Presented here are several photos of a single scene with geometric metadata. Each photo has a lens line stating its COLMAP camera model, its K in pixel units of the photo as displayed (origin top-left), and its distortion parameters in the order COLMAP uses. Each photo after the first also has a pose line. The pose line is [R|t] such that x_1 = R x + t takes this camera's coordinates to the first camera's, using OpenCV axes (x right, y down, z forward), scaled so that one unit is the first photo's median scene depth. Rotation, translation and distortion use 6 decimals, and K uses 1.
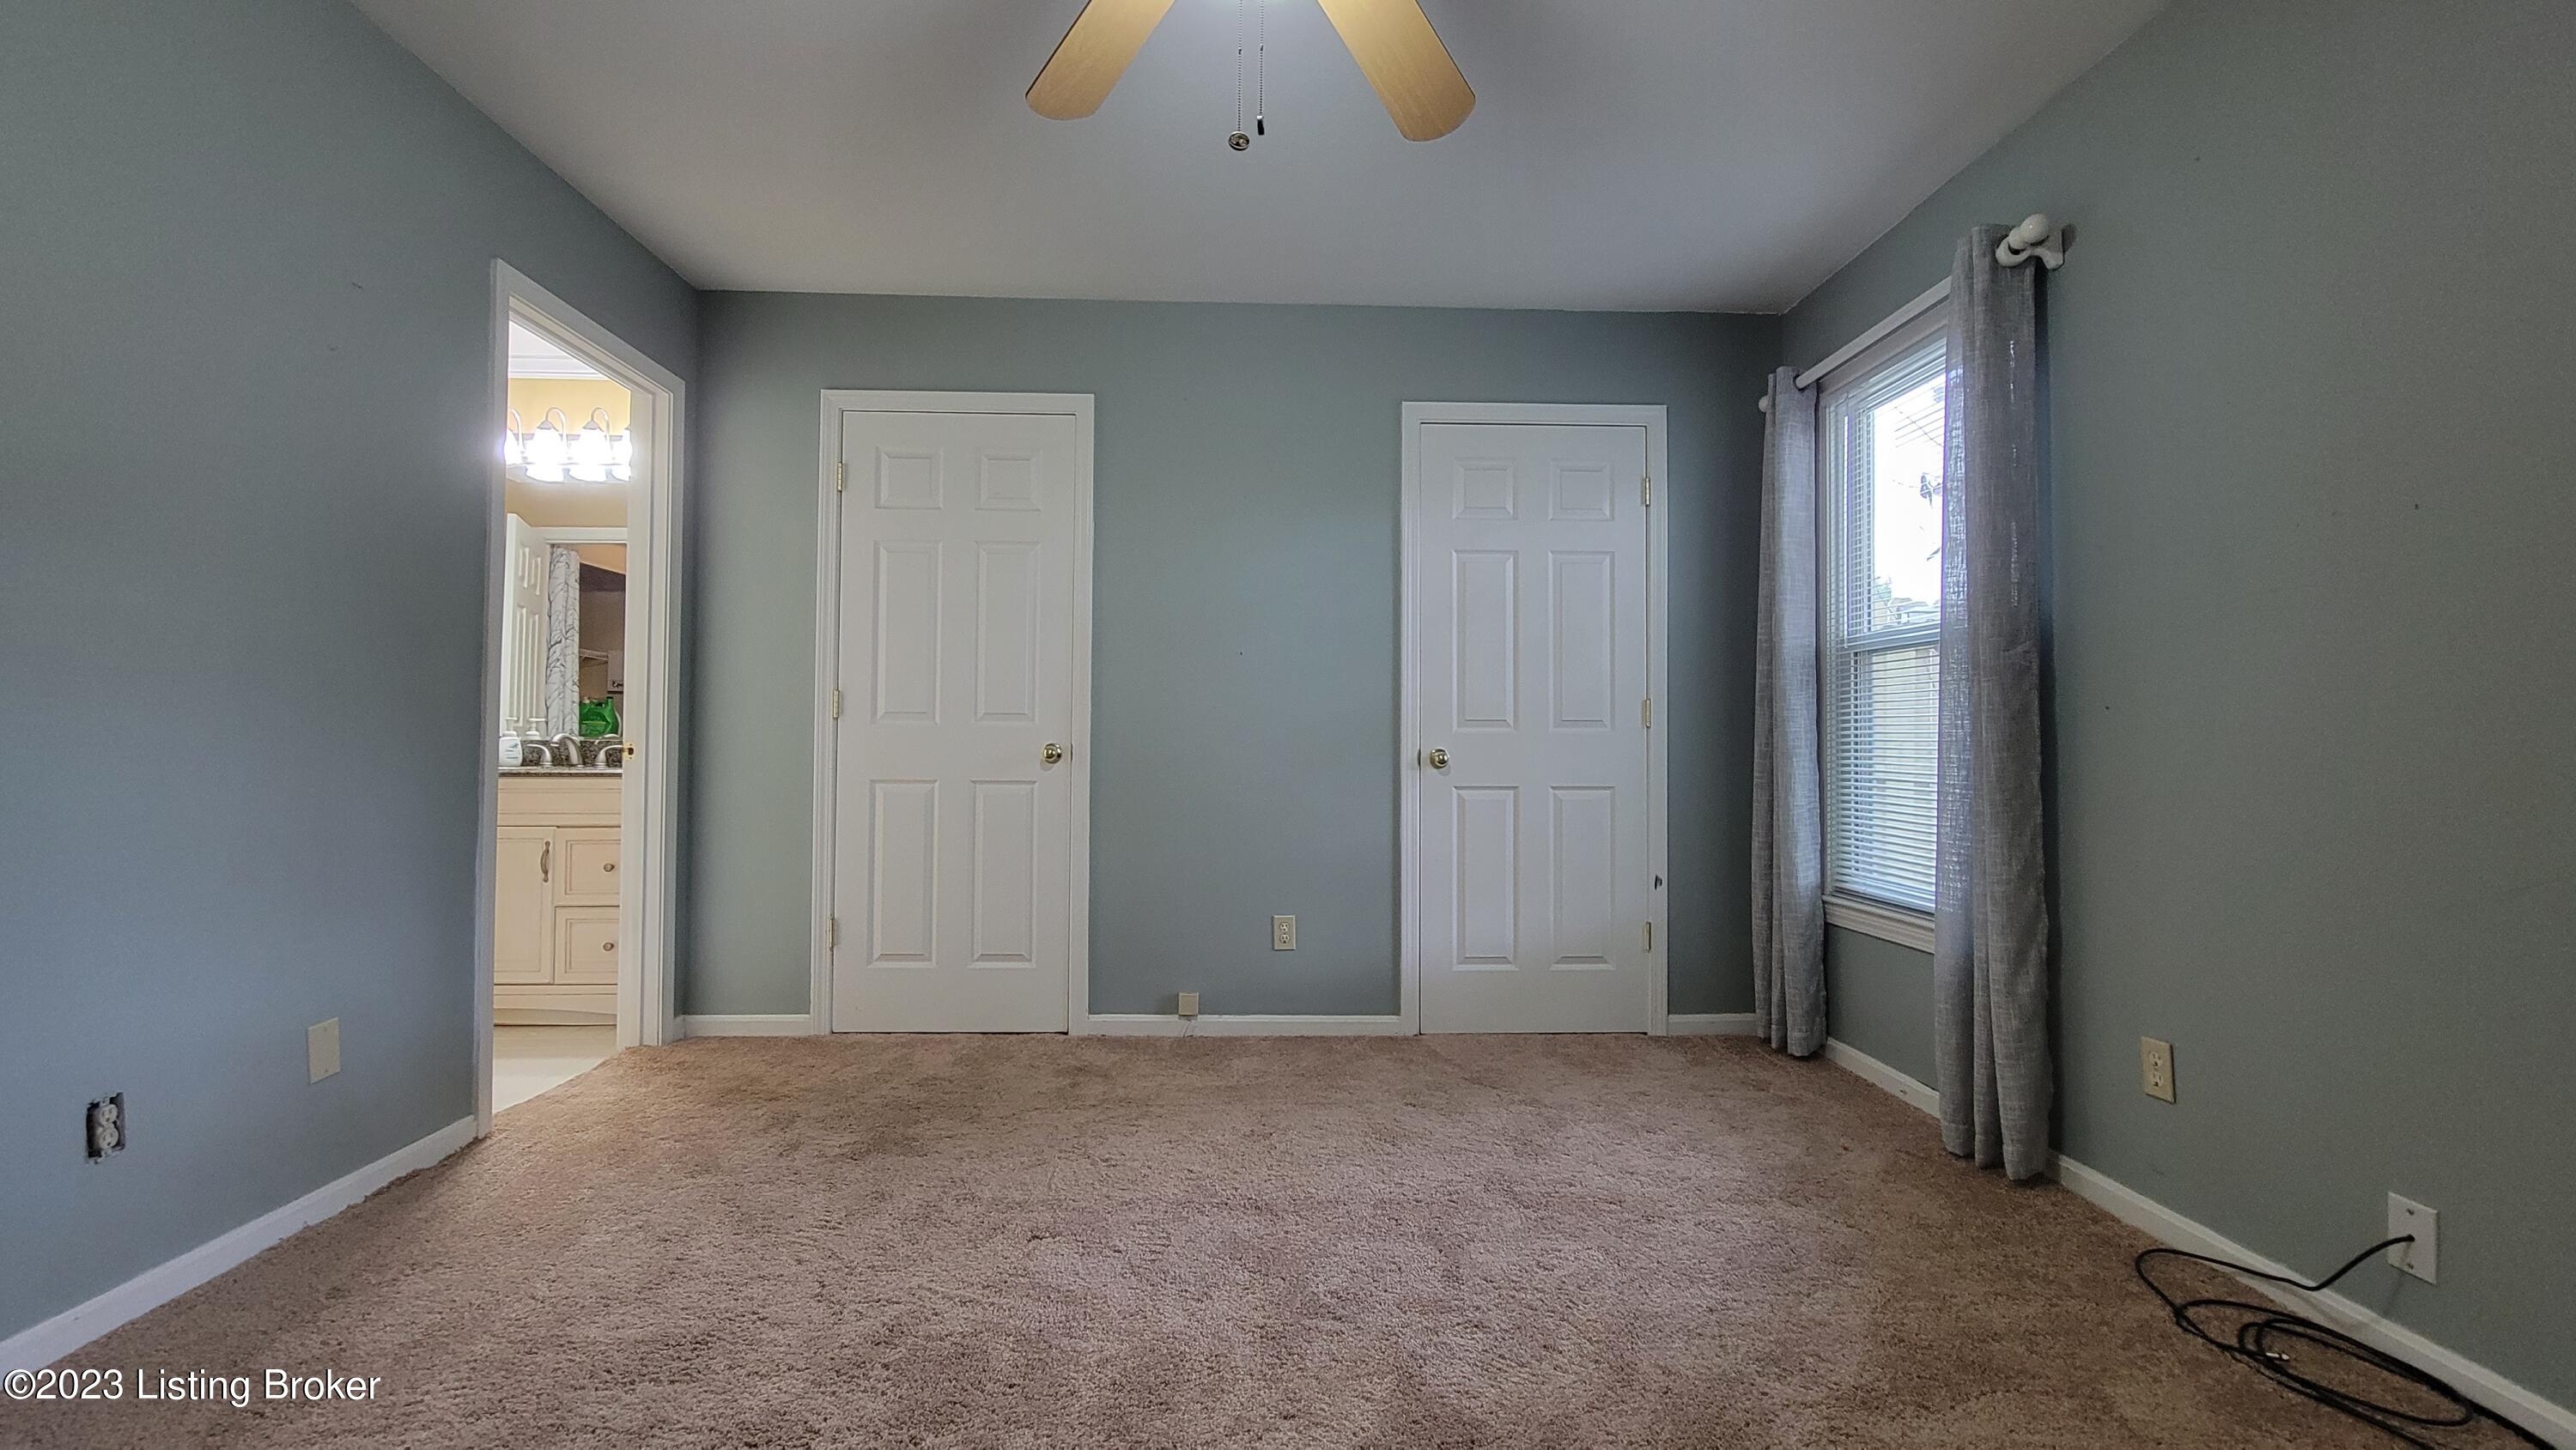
lens RADIAL K [[1048.7, 0, 1285.8], [0, 1048.7, 717.0], [0, 0, 1]] dist [-0.004191, -0.000505]
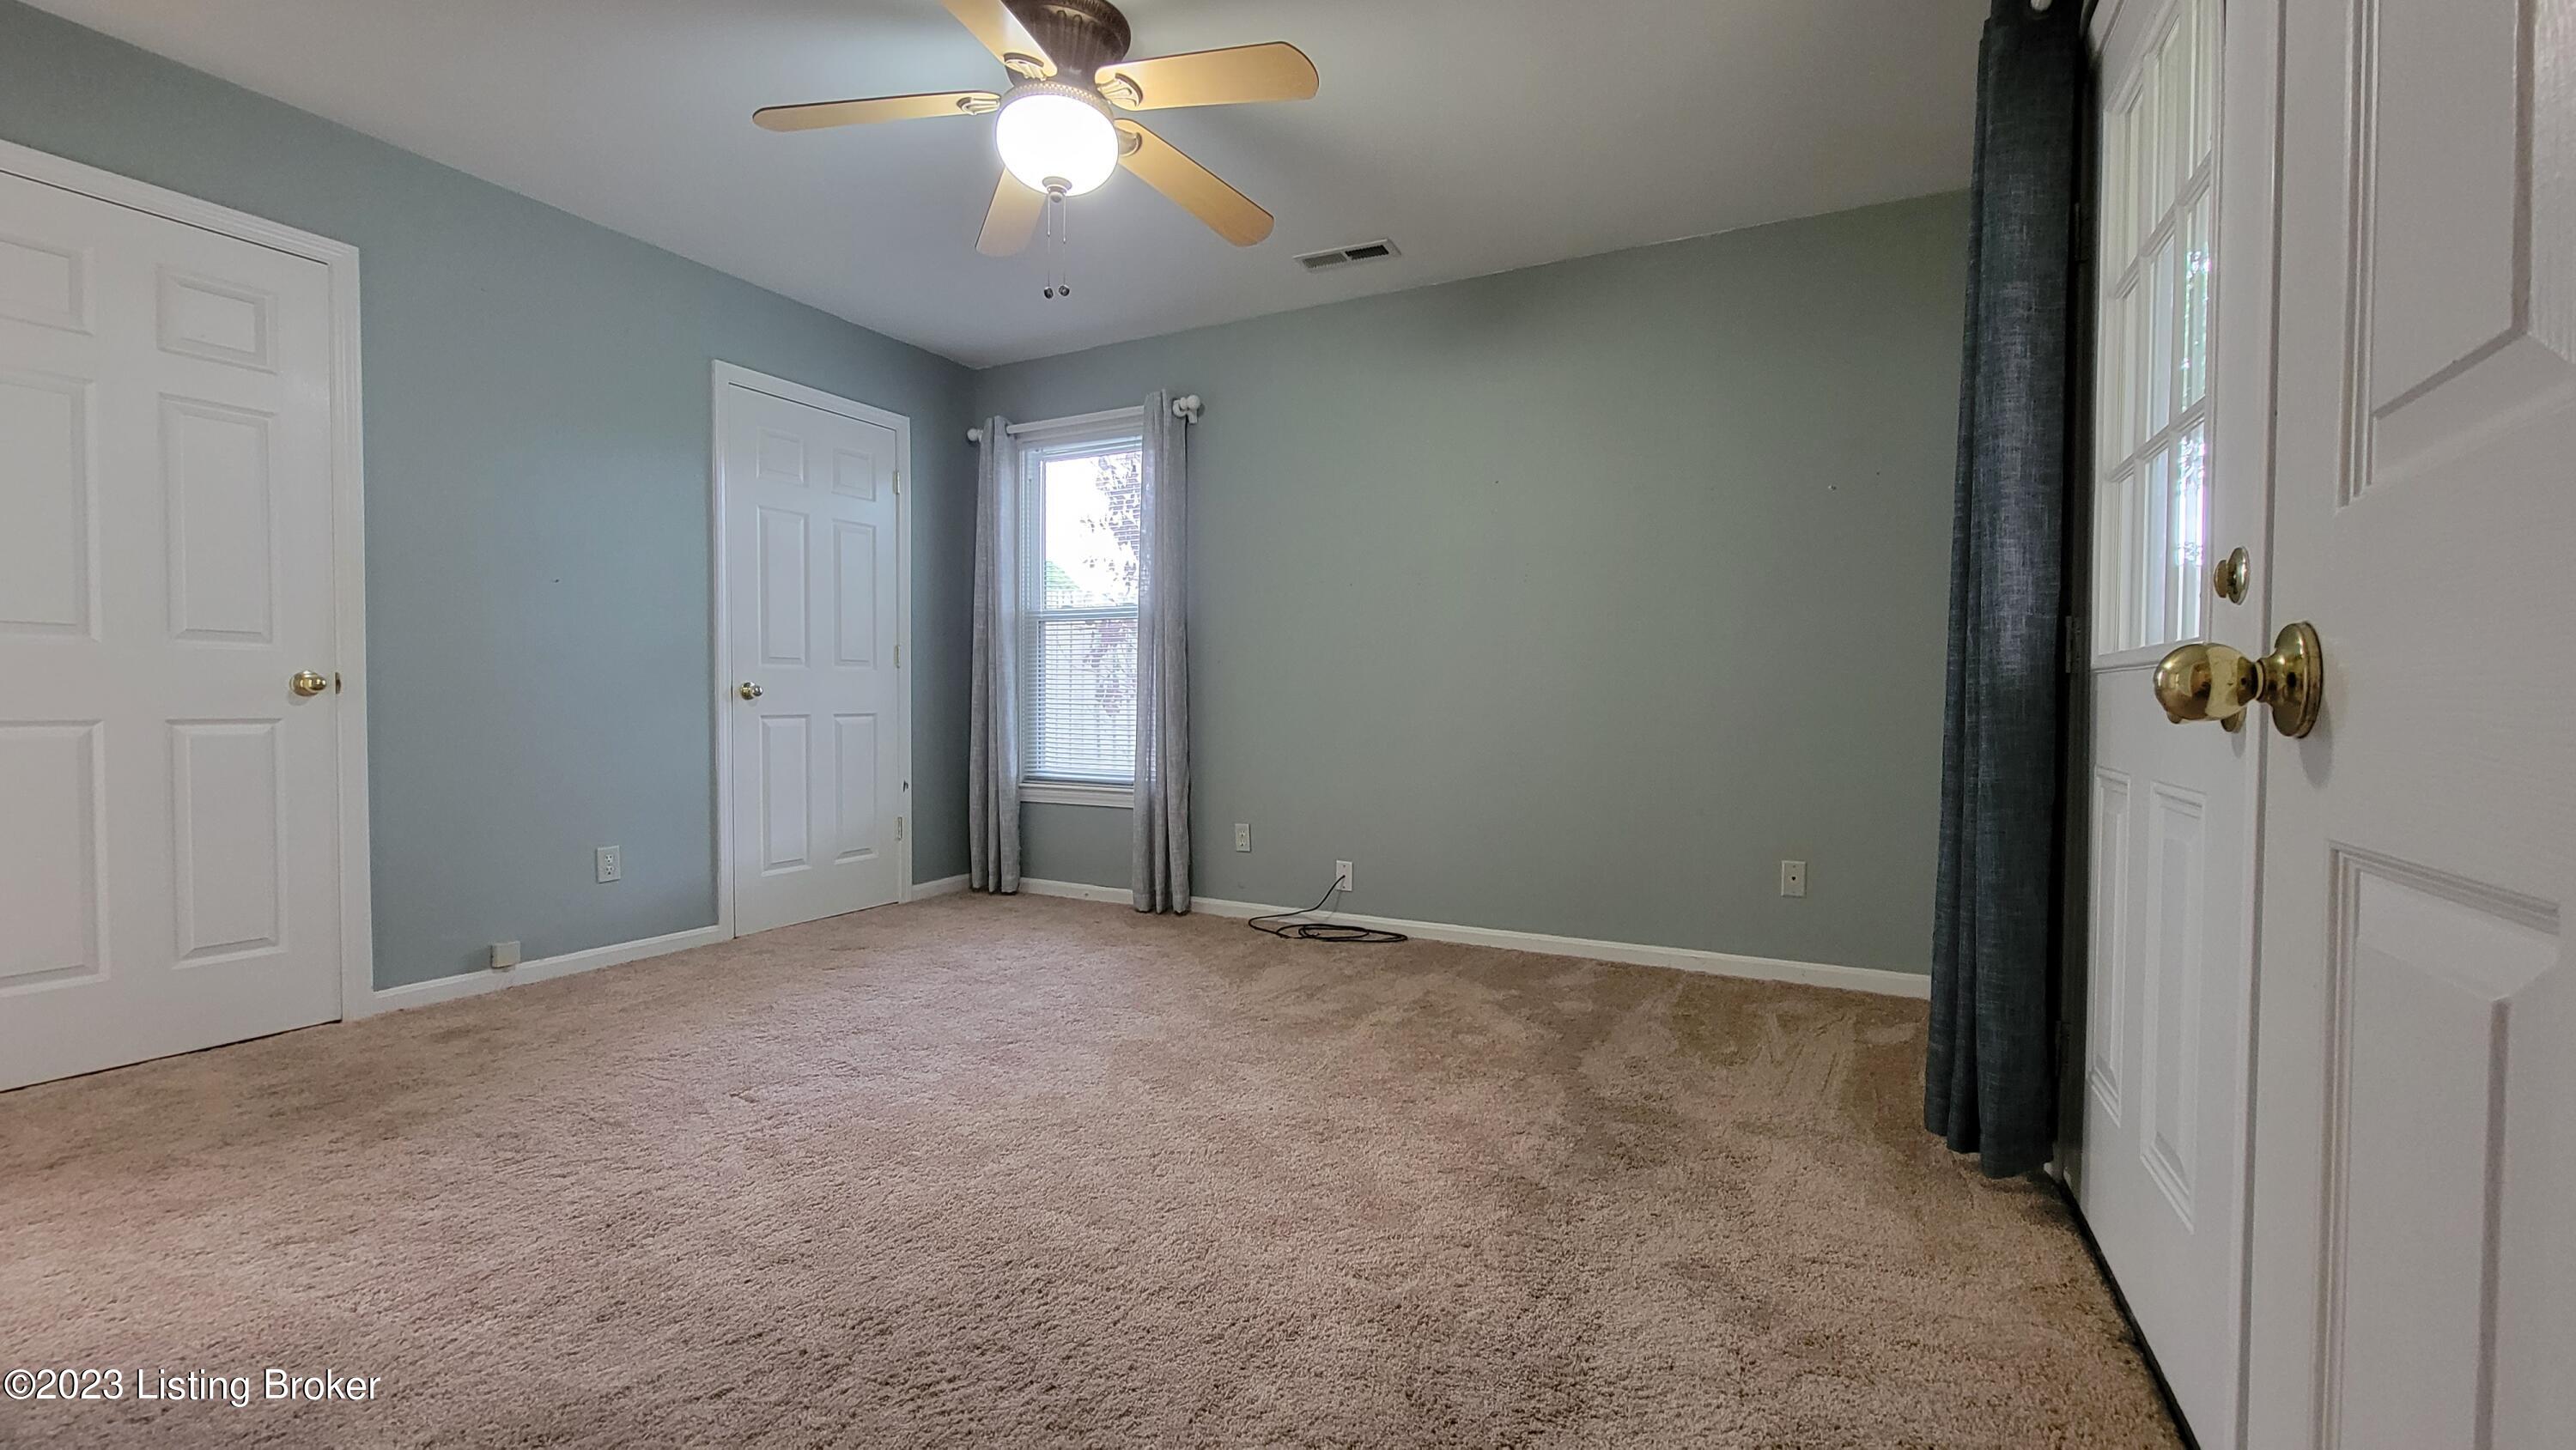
lens RADIAL K [[1048.7, 0, 1285.8], [0, 1048.7, 717.0], [0, 0, 1]] dist [-0.004191, -0.000505]
pose [[0.493456, -0.020272, 0.869535, -0.589756], [-0.025809, 0.998947, 0.037935, 0.010346], [-0.869388, -0.041161, 0.492413, -0.056100]]
